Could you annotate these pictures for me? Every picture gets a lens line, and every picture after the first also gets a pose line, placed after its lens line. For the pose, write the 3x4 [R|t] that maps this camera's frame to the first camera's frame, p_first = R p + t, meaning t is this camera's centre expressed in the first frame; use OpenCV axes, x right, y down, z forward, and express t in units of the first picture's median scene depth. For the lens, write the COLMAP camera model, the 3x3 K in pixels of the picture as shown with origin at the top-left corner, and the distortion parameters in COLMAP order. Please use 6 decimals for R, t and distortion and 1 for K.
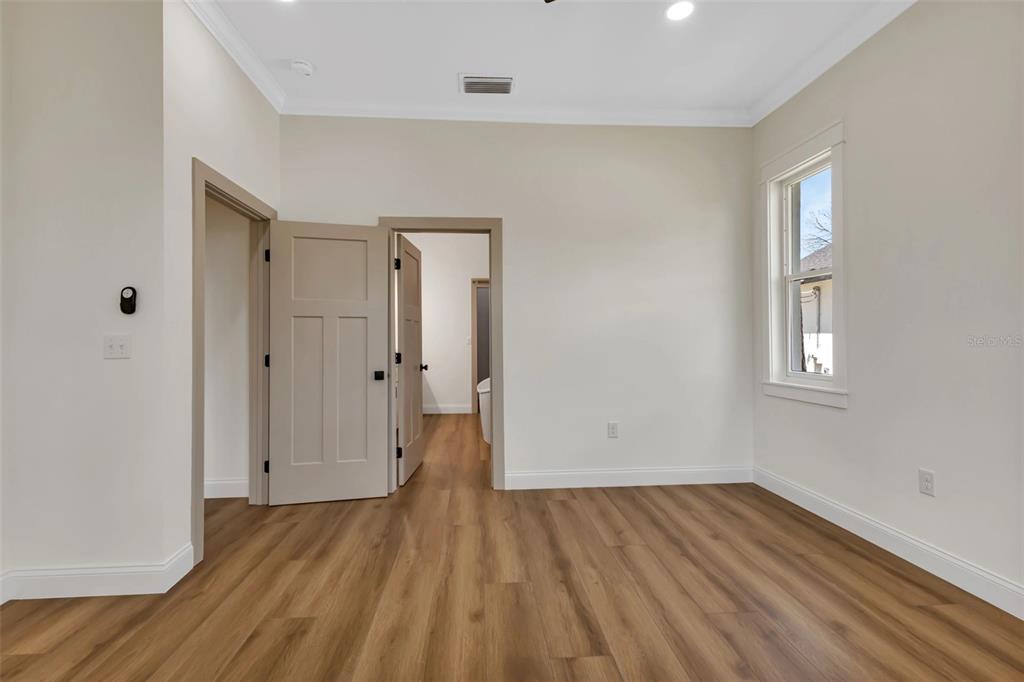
lens RADIAL K [[450.5, 0, 511.6], [0, 450.5, 337.8], [0, 0, 1]] dist [0.000413, -0.000216]
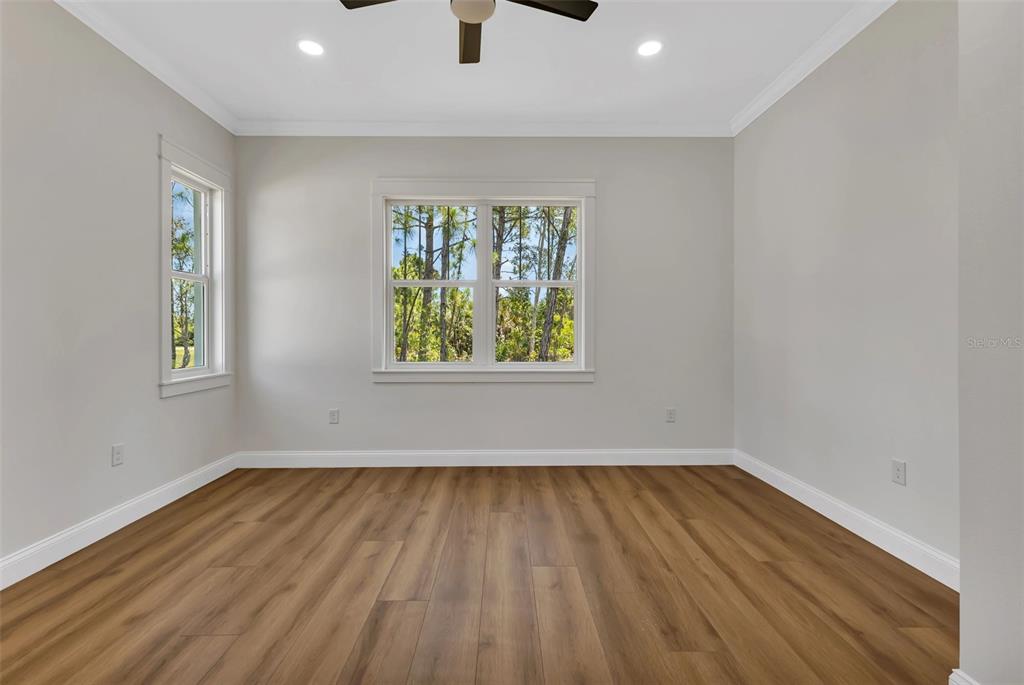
lens RADIAL K [[459.2, 0, 507.0], [0, 459.2, 338.3], [0, 0, 1]] dist [0.002319, 0.000422]
pose [[-0.997393, 0.007868, 0.071729, -0.160263], [0.008309, 0.999948, 0.005849, 0.006147], [-0.071679, 0.006430, -0.997407, 1.634768]]
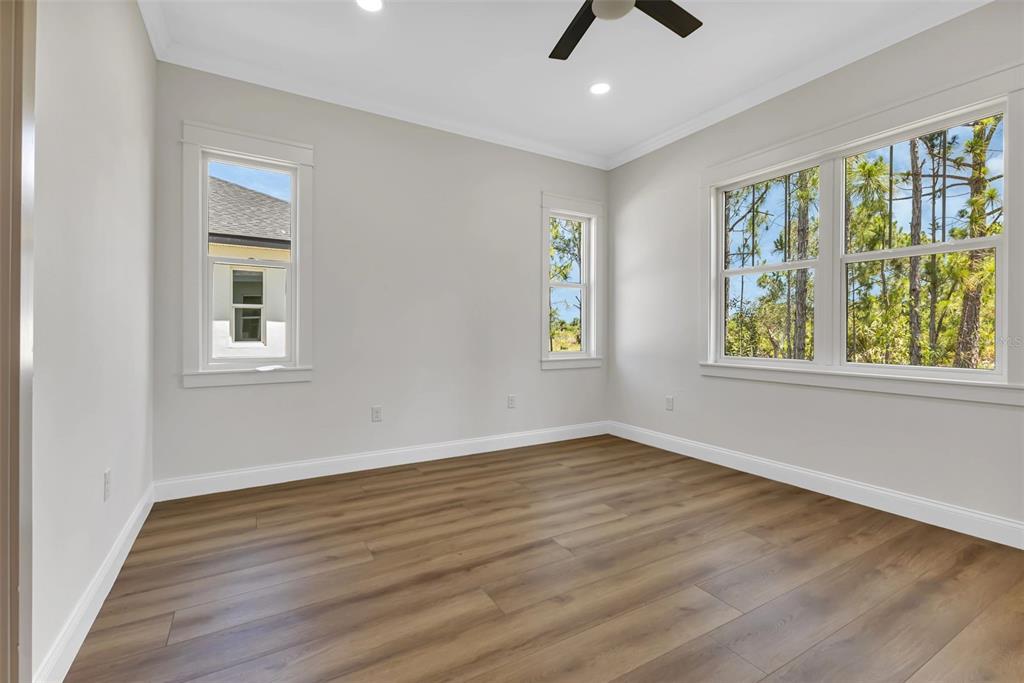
lens RADIAL K [[450.5, 0, 511.6], [0, 450.5, 338.3], [0, 0, 1]] dist [0.000413, -0.000216]
pose [[-0.430973, -0.006543, 0.902341, -0.783159], [-0.005655, 0.999974, 0.004550, 0.037379], [-0.902347, -0.003142, -0.430998, 1.309933]]
